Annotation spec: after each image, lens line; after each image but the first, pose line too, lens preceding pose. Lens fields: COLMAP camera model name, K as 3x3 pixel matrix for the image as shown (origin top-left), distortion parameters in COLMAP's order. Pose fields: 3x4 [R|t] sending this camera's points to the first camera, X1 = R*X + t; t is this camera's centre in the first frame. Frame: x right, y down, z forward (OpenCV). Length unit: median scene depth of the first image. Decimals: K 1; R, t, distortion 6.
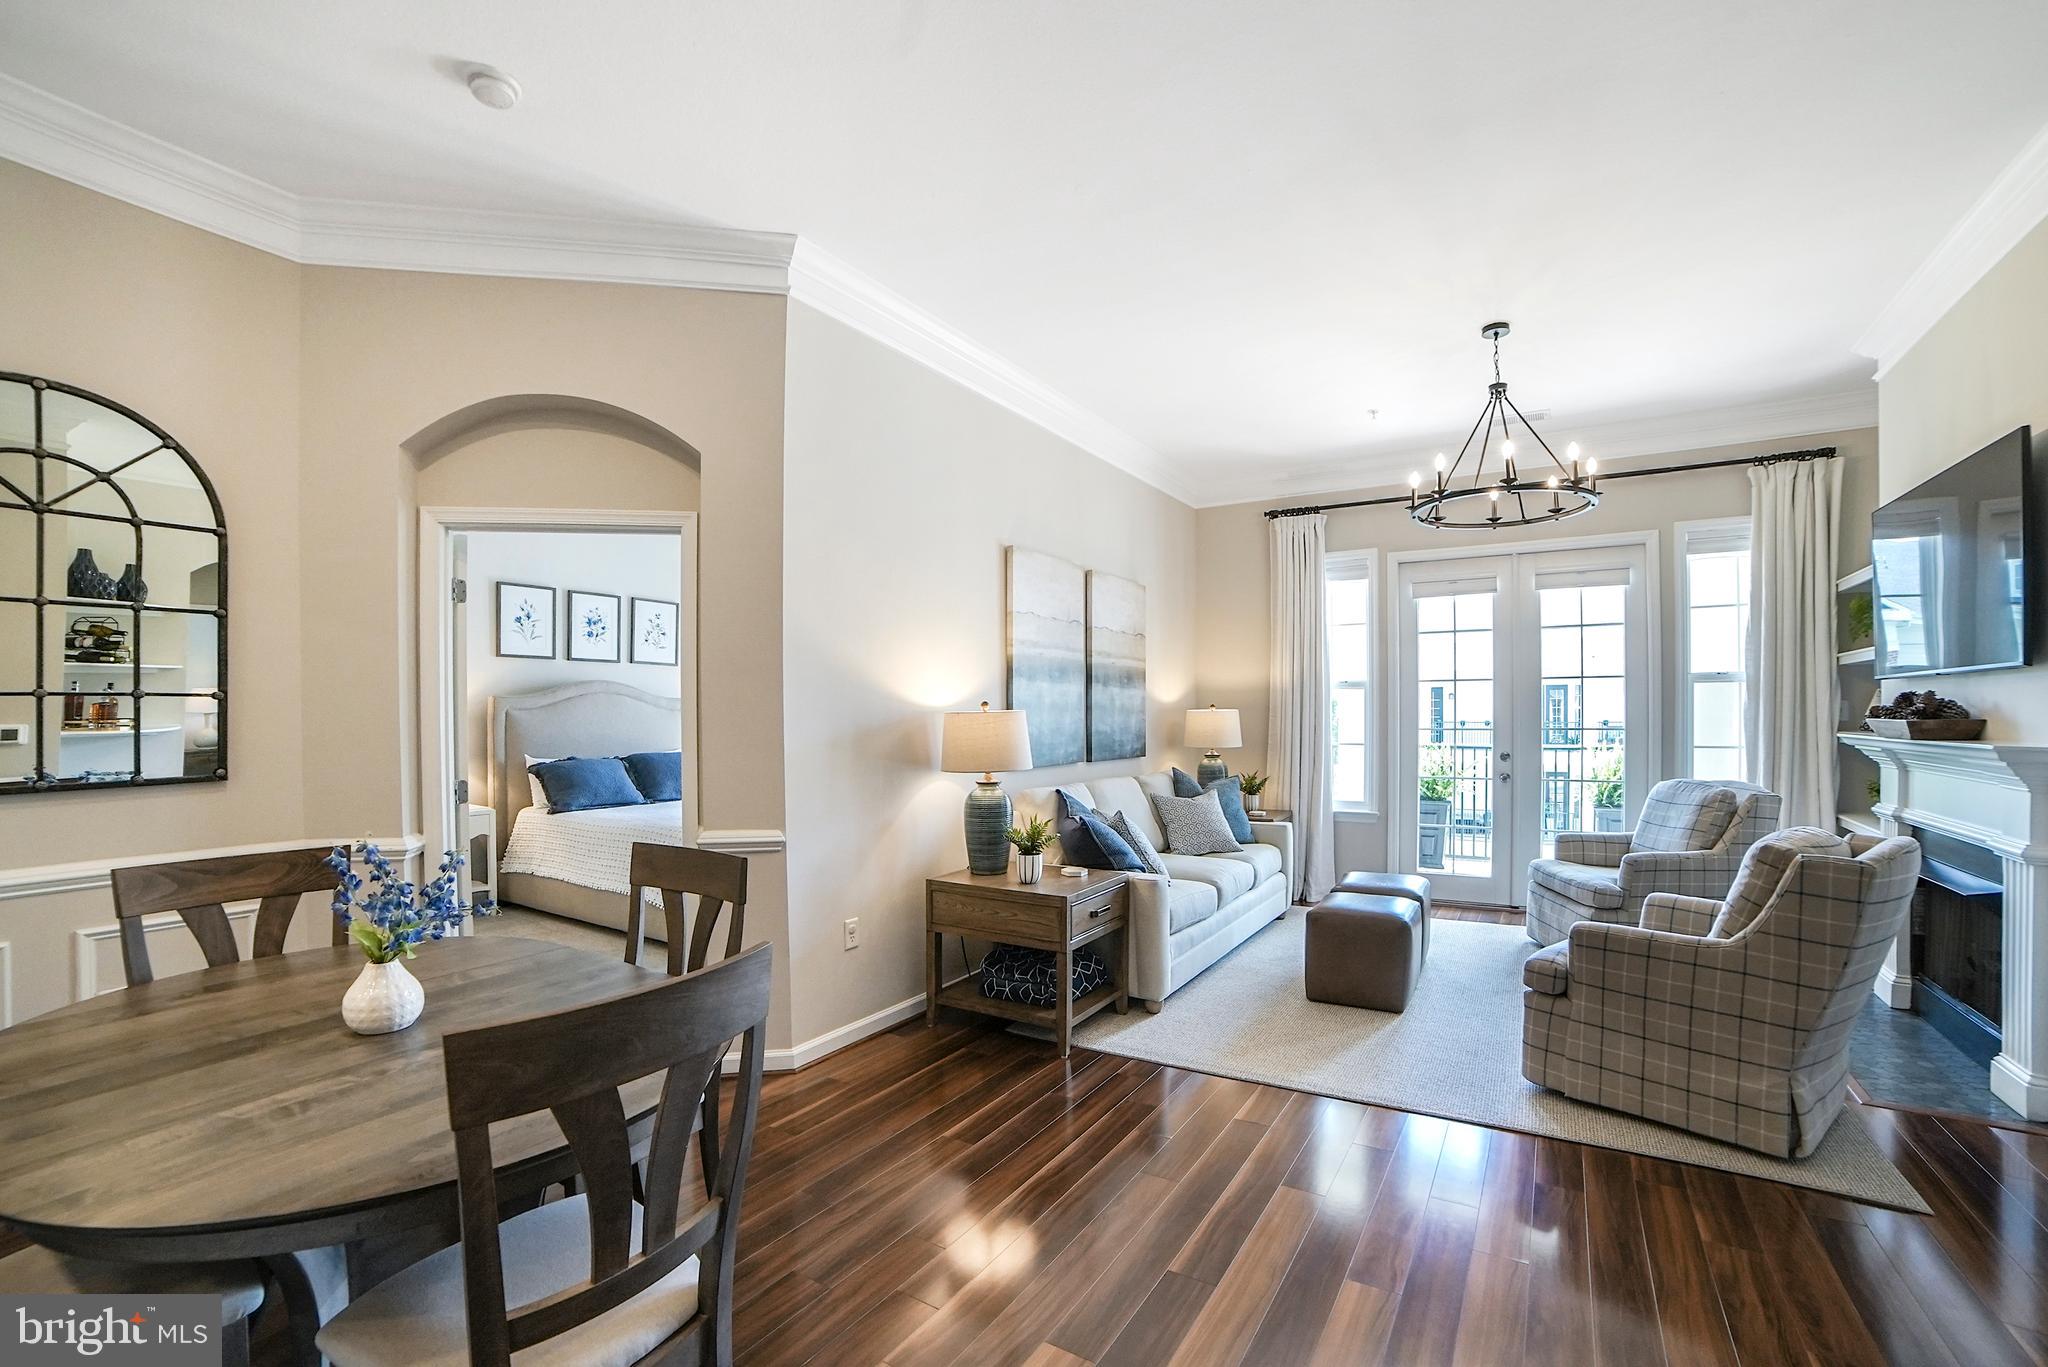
lens RADIAL K [[925.7, 0, 1025.4], [0, 925.7, 788.1], [0, 0, 1]] dist [-0.096161, 0.033805]
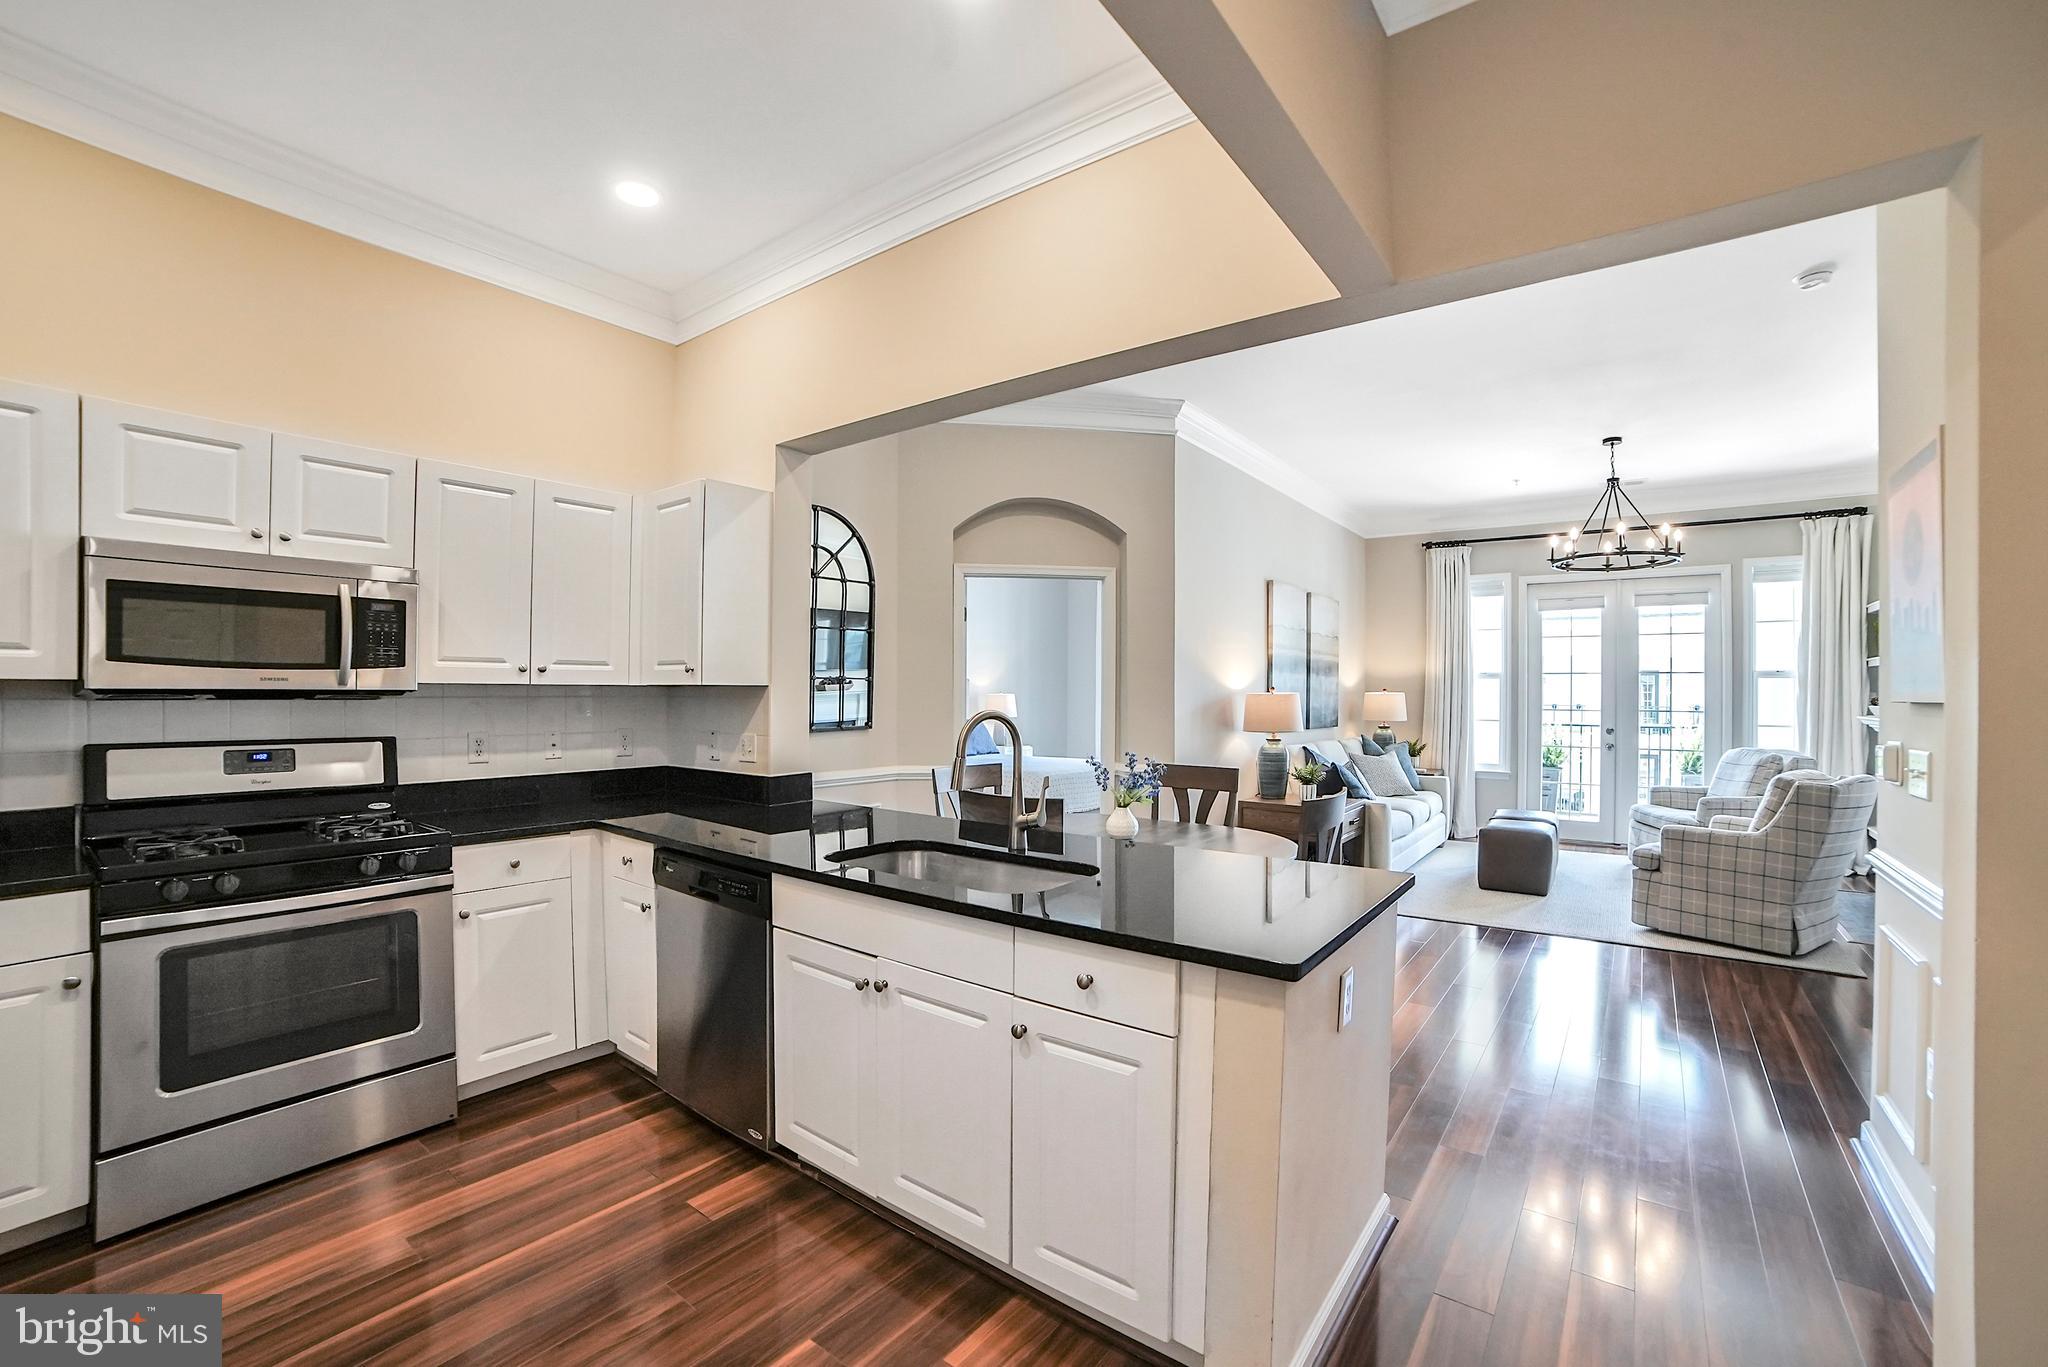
lens RADIAL K [[853.5, 0, 1052.5], [0, 853.5, 737.9], [0, 0, 1]] dist [-0.098679, 0.031681]
pose [[0.995291, 0.018754, -0.095098, -0.211782], [-0.021016, 0.999518, -0.022835, 0.024881], [0.094624, 0.024726, 0.995206, -0.346456]]
